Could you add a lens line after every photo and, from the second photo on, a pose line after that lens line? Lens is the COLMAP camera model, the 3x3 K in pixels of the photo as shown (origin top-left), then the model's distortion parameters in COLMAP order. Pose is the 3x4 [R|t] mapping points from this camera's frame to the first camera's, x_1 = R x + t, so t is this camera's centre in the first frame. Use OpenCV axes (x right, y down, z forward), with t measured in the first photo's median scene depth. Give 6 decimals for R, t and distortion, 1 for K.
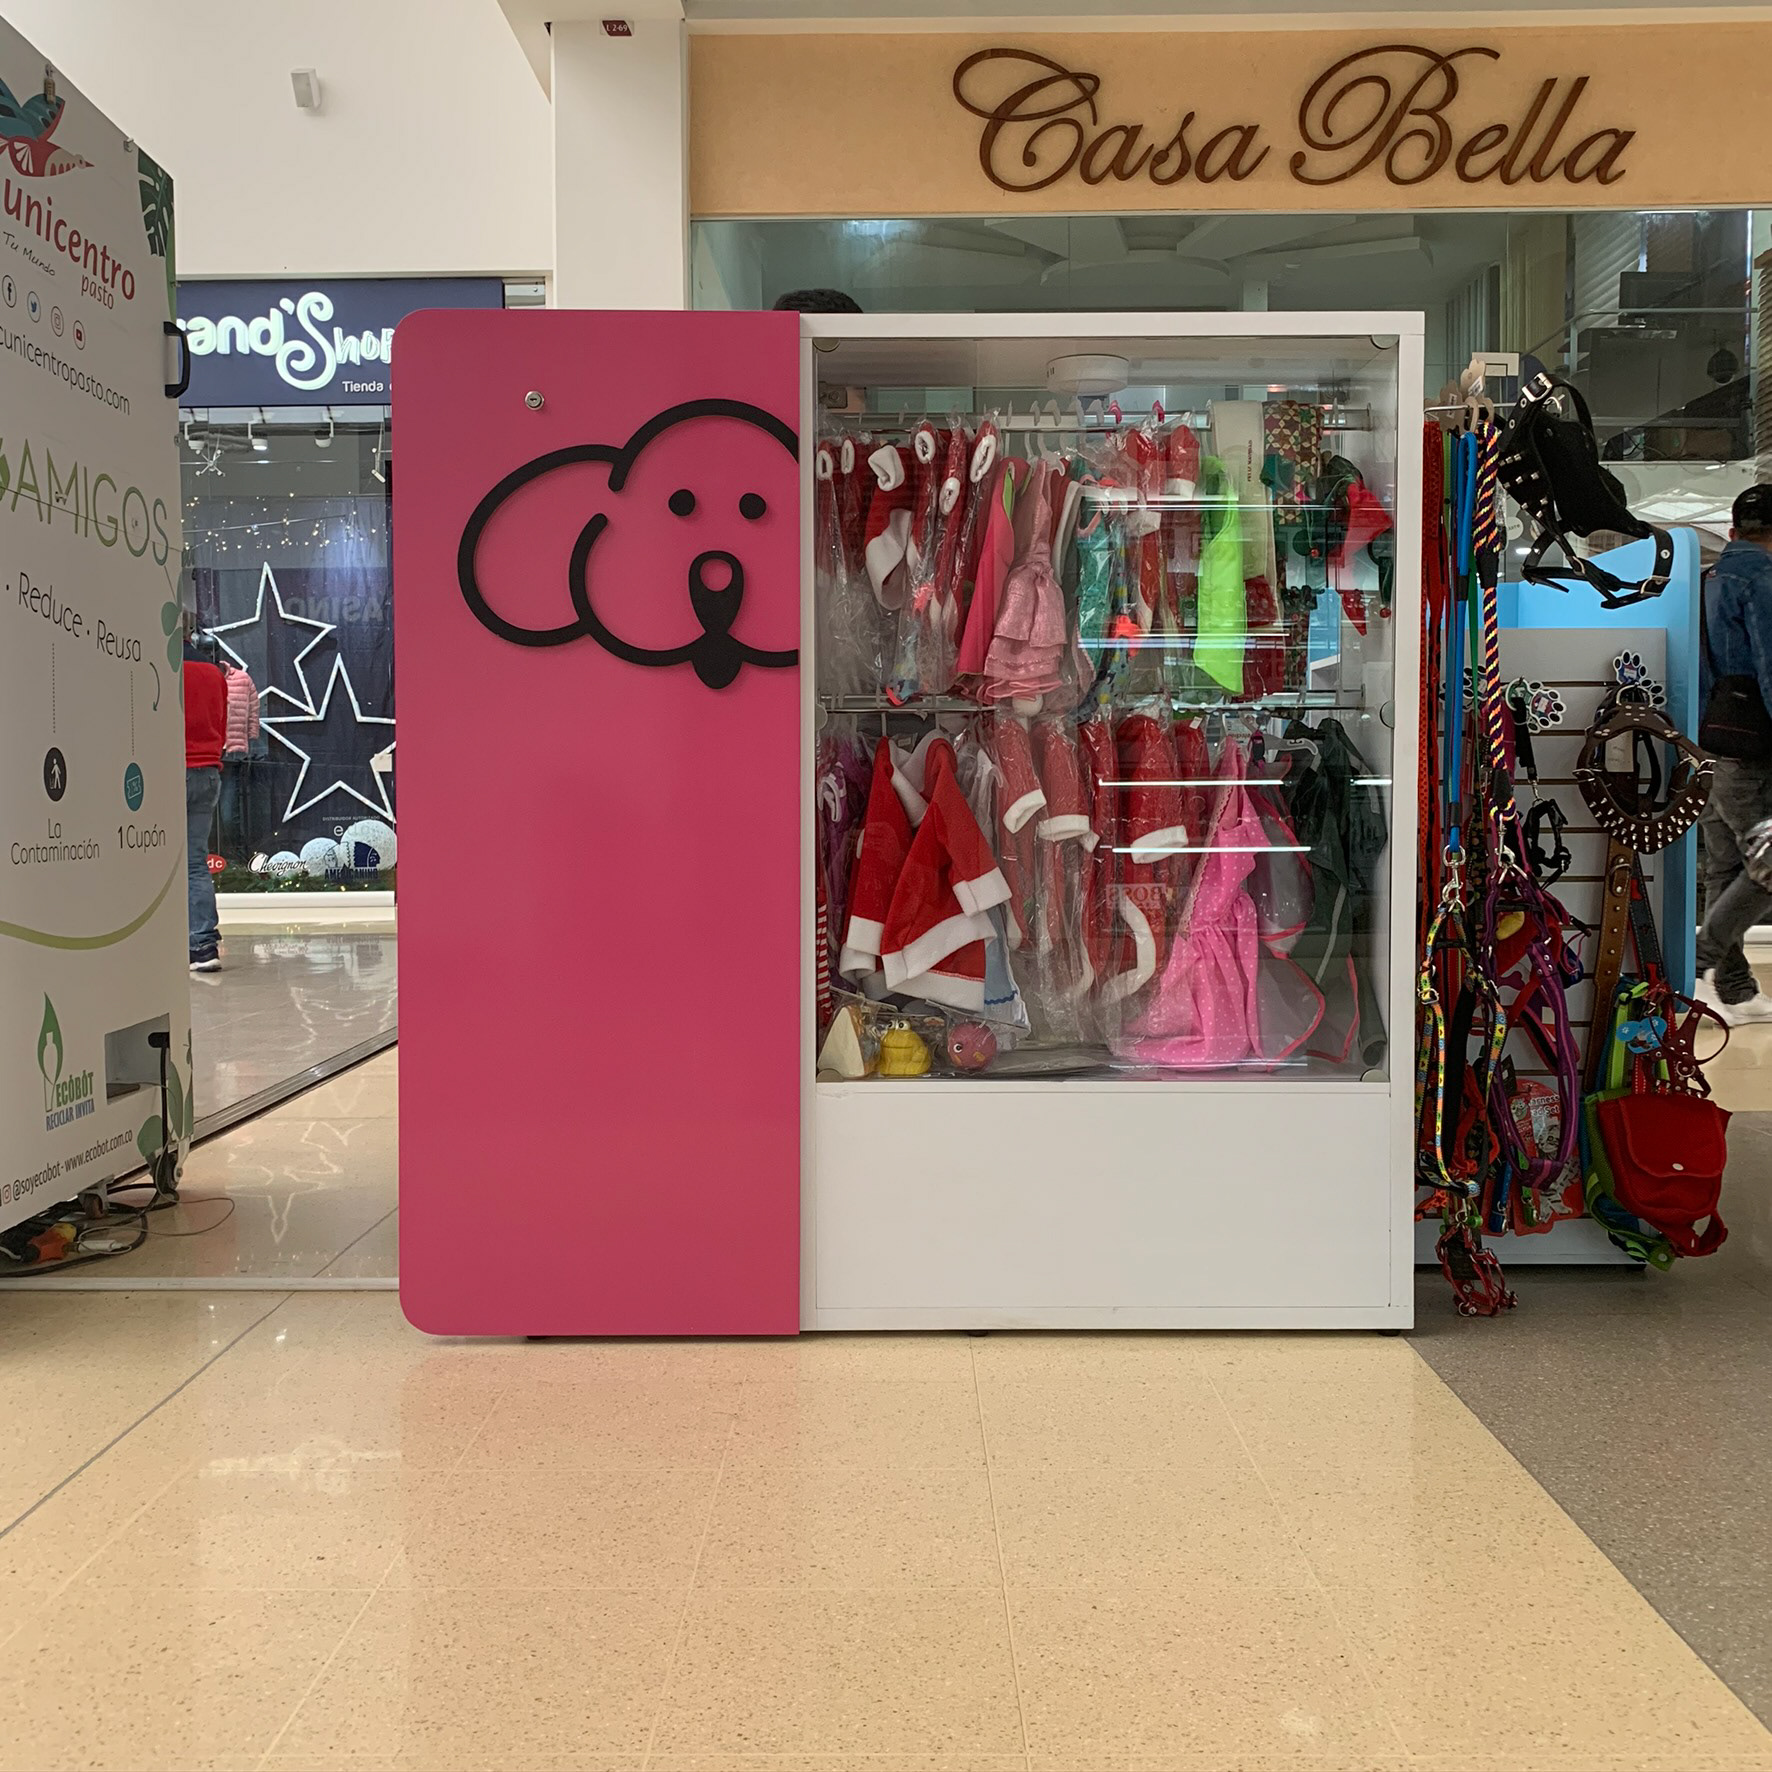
lens RADIAL K [[1799.4, 0, 882.5], [0, 1799.4, 881.8], [0, 0, 1]] dist [0.019088, 0.000000]
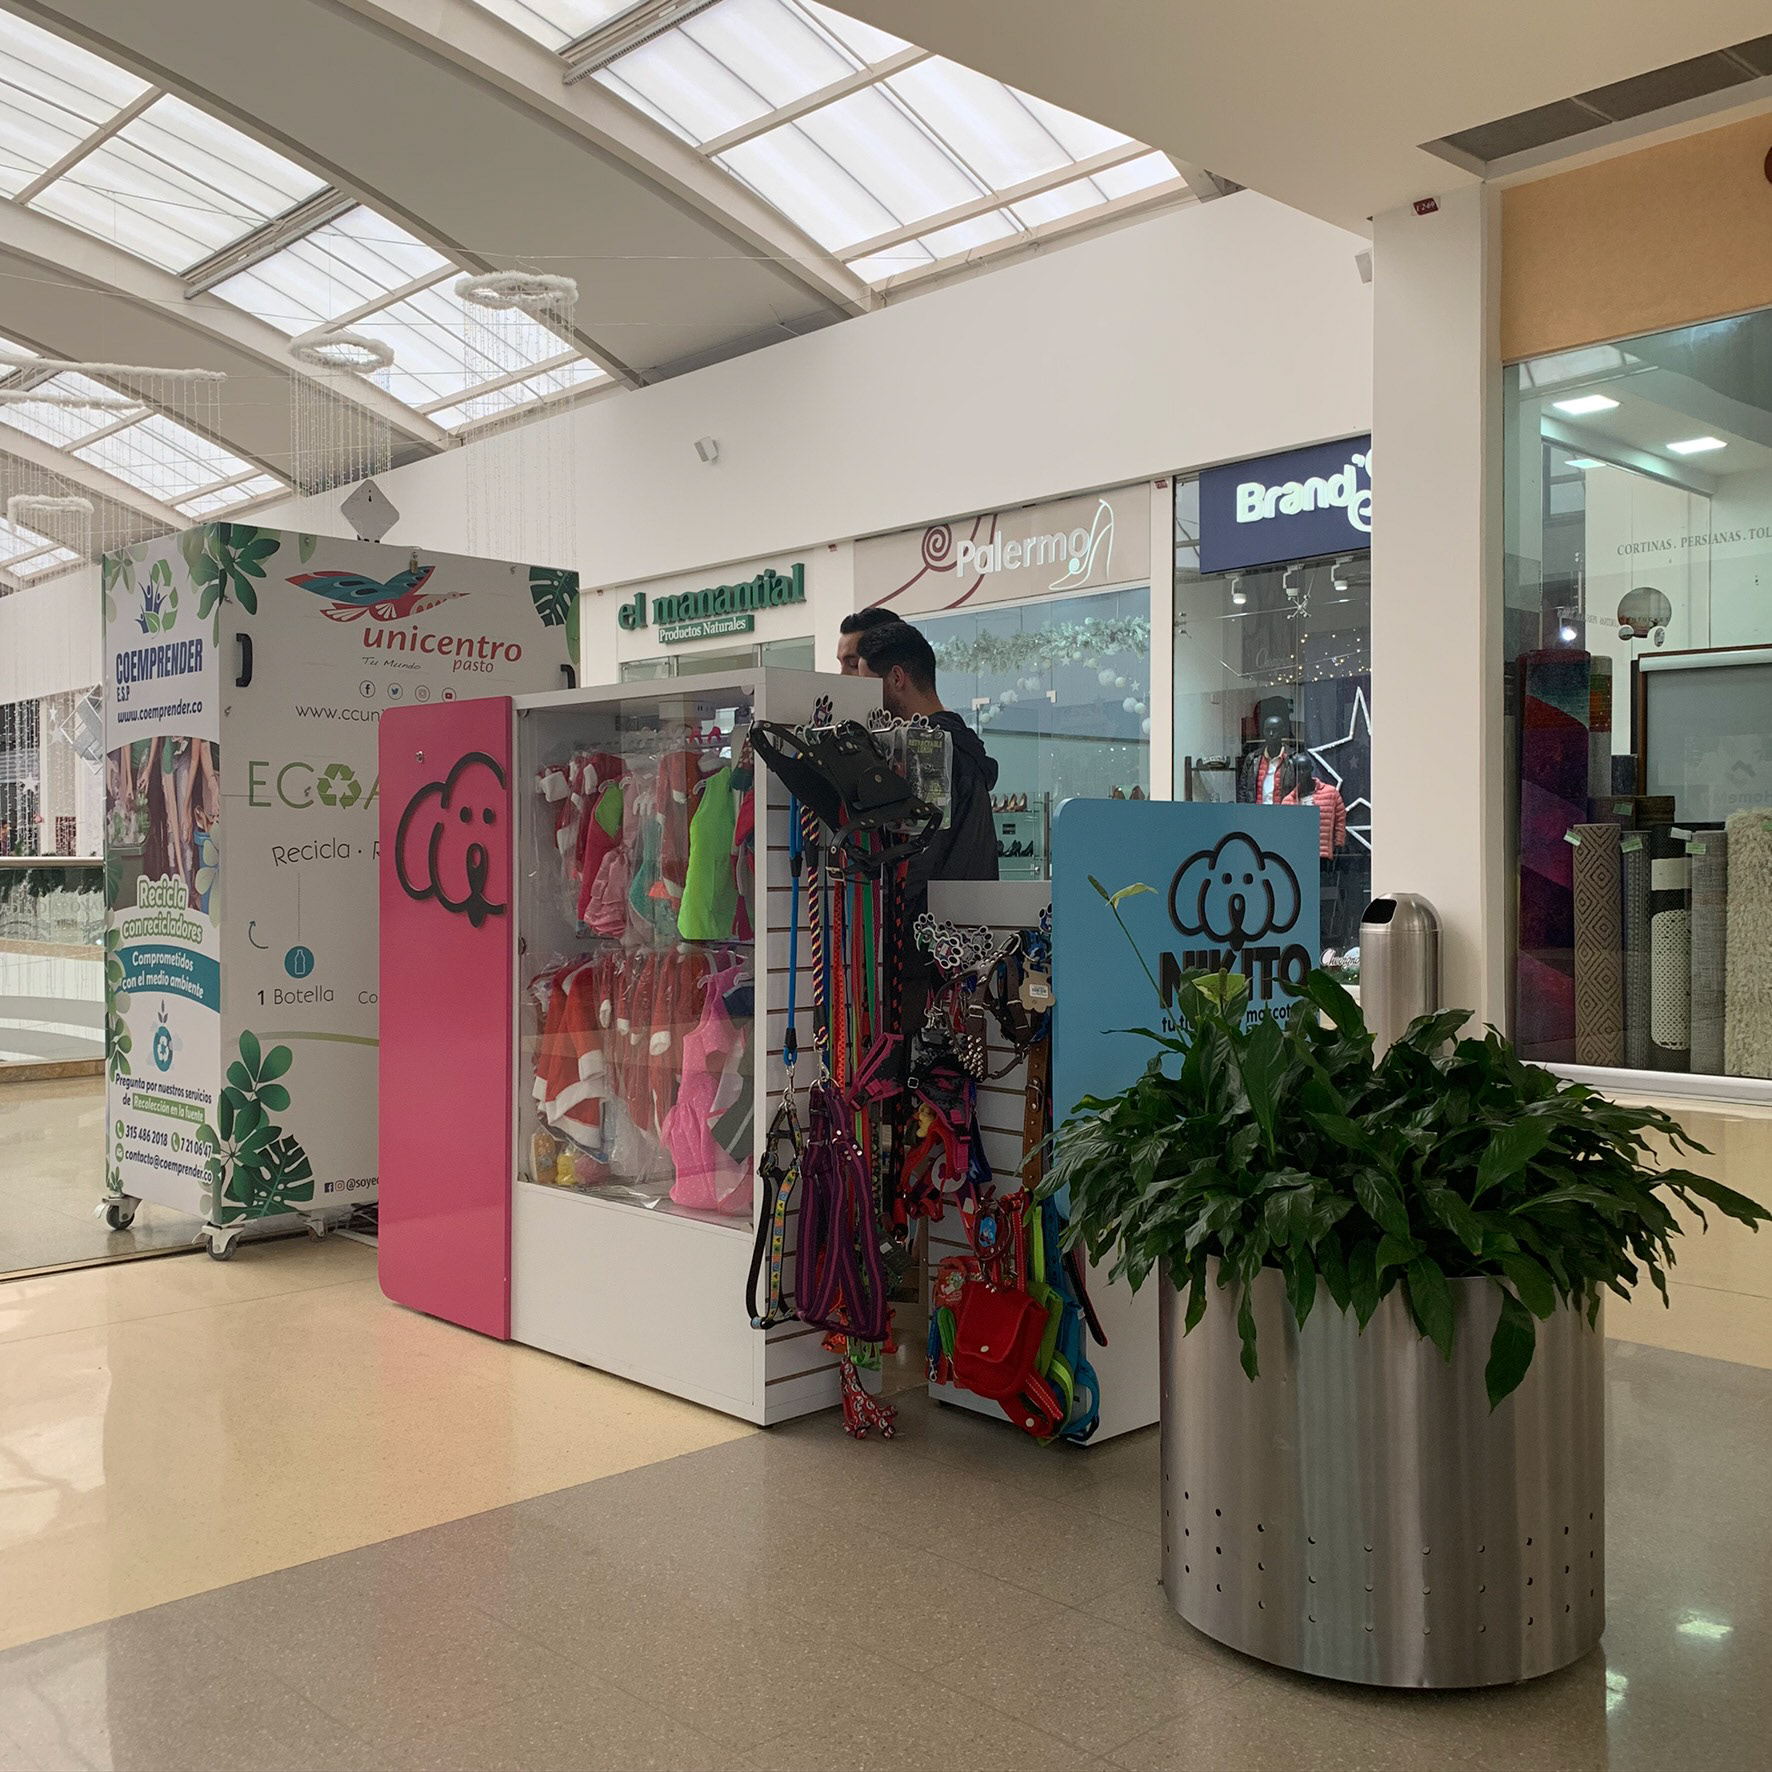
lens RADIAL K [[1799.4, 0, 896.0], [0, 1799.4, 884.5], [0, 0, 1]] dist [0.019088, 0.000000]
pose [[0.699919, 0.011206, -0.714134, 1.209183], [-0.035172, 0.999205, -0.018793, -0.117526], [0.713356, 0.038271, 0.699756, 0.122963]]
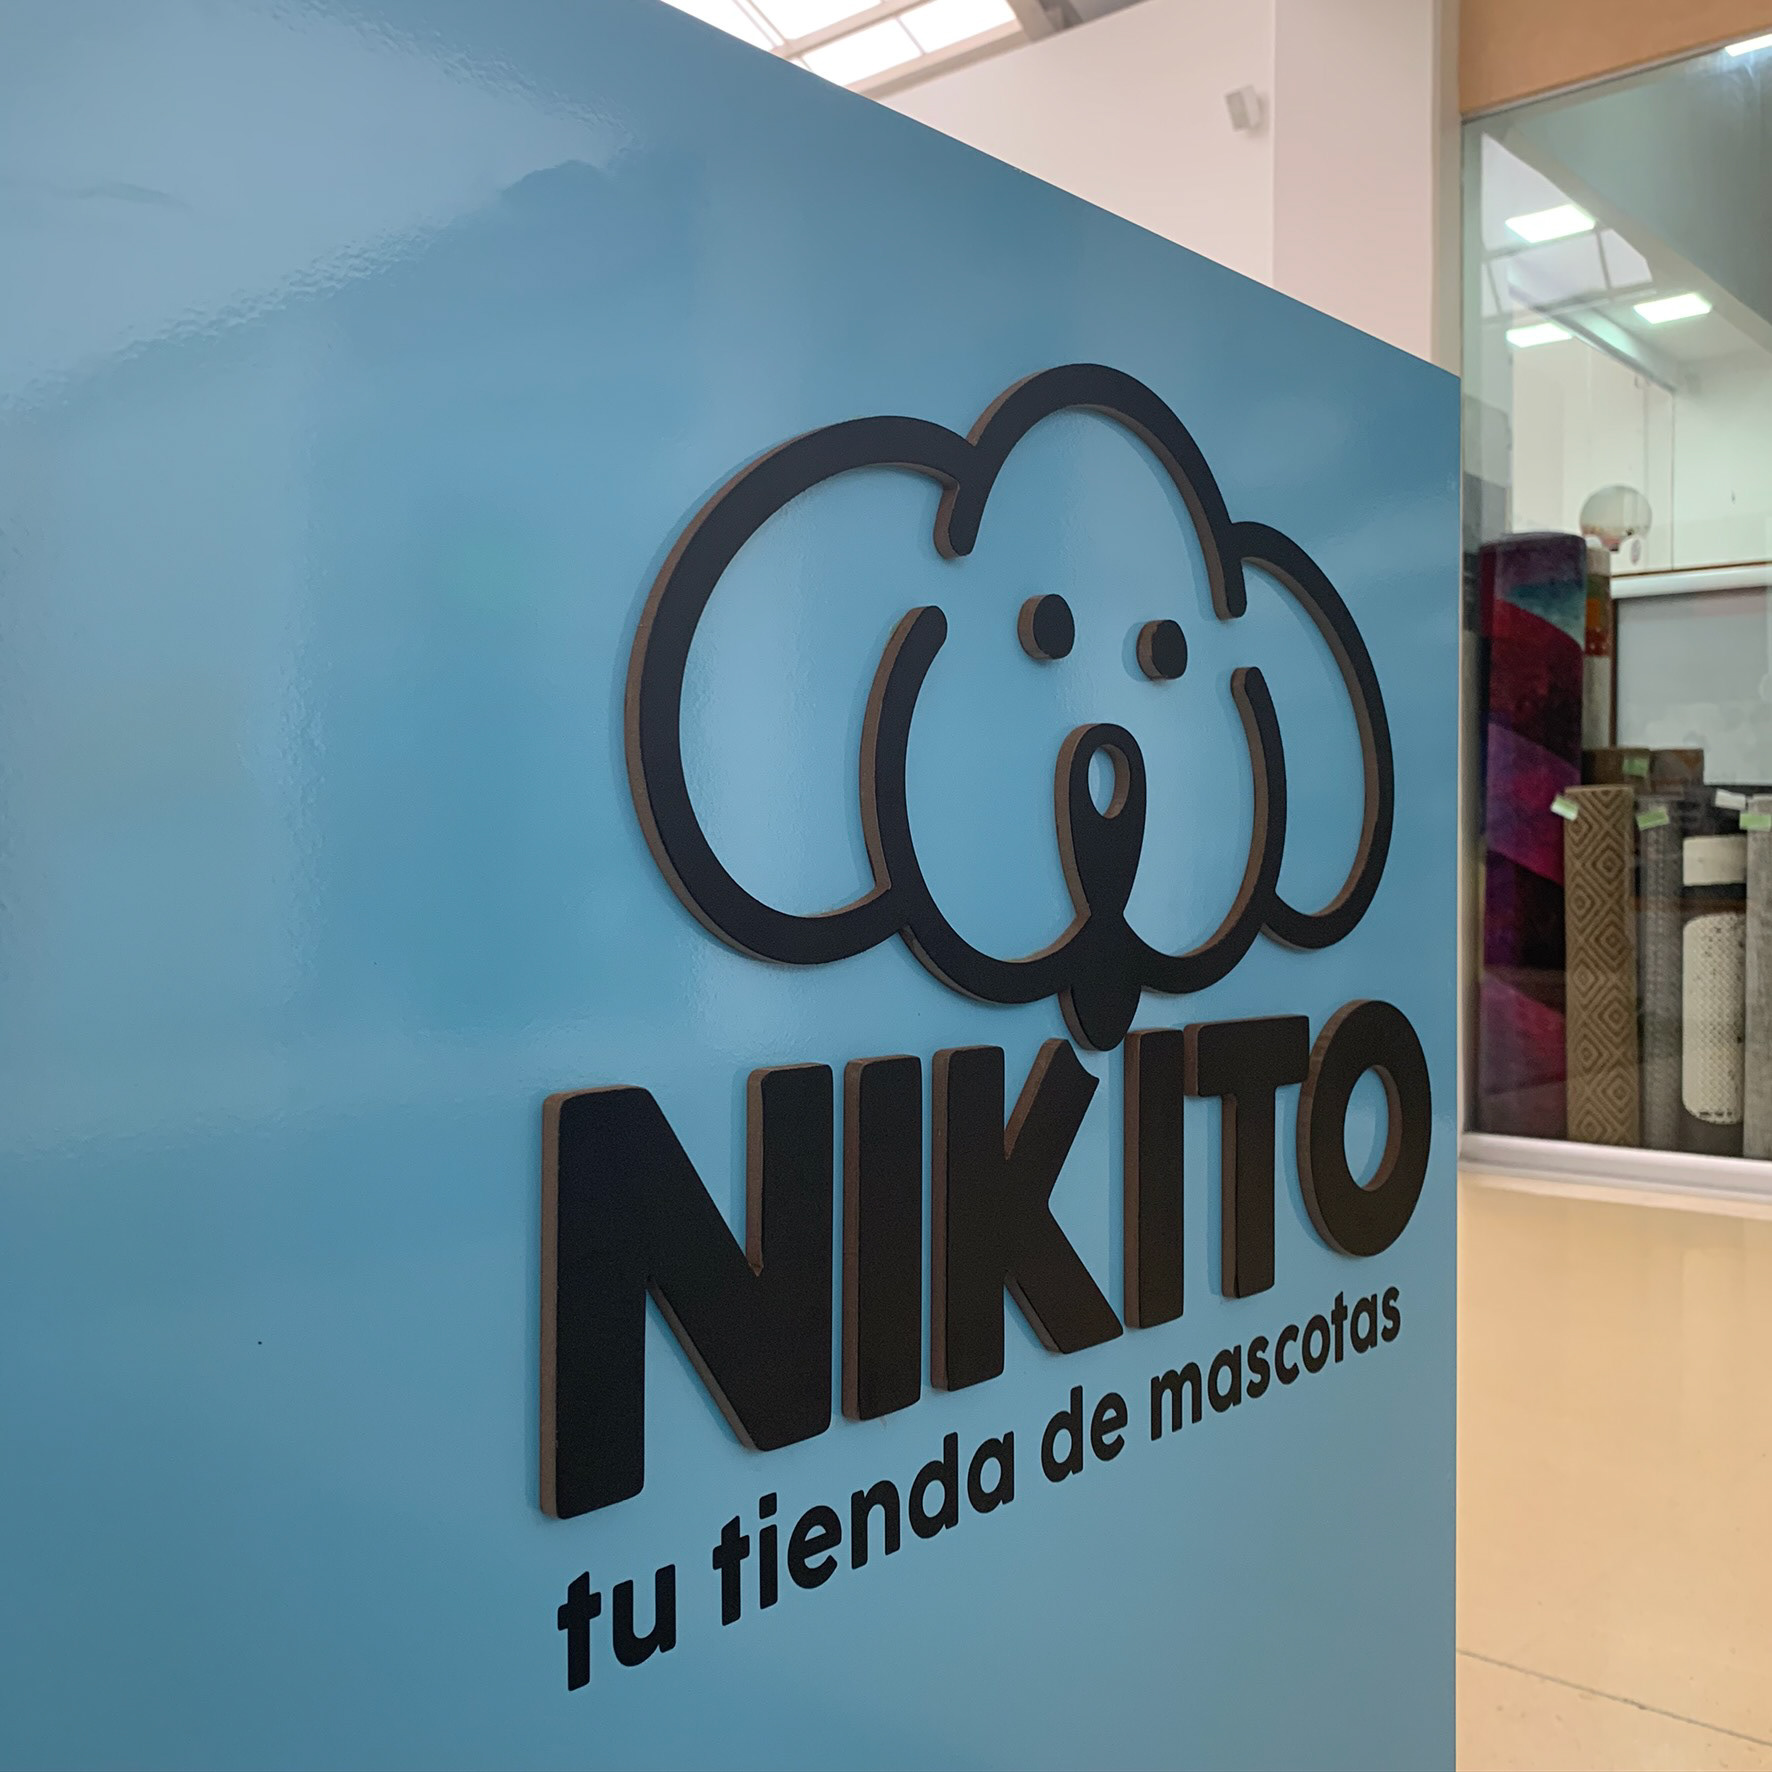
lens RADIAL K [[1799.4, 0, 884.5], [0, 1799.4, 869.9], [0, 0, 1]] dist [0.019088, 0.000000]
pose [[0.755910, 0.005528, -0.654652, 0.586402], [-0.038915, 0.998576, -0.036501, -0.116143], [0.653518, 0.053067, 0.755049, 1.012849]]
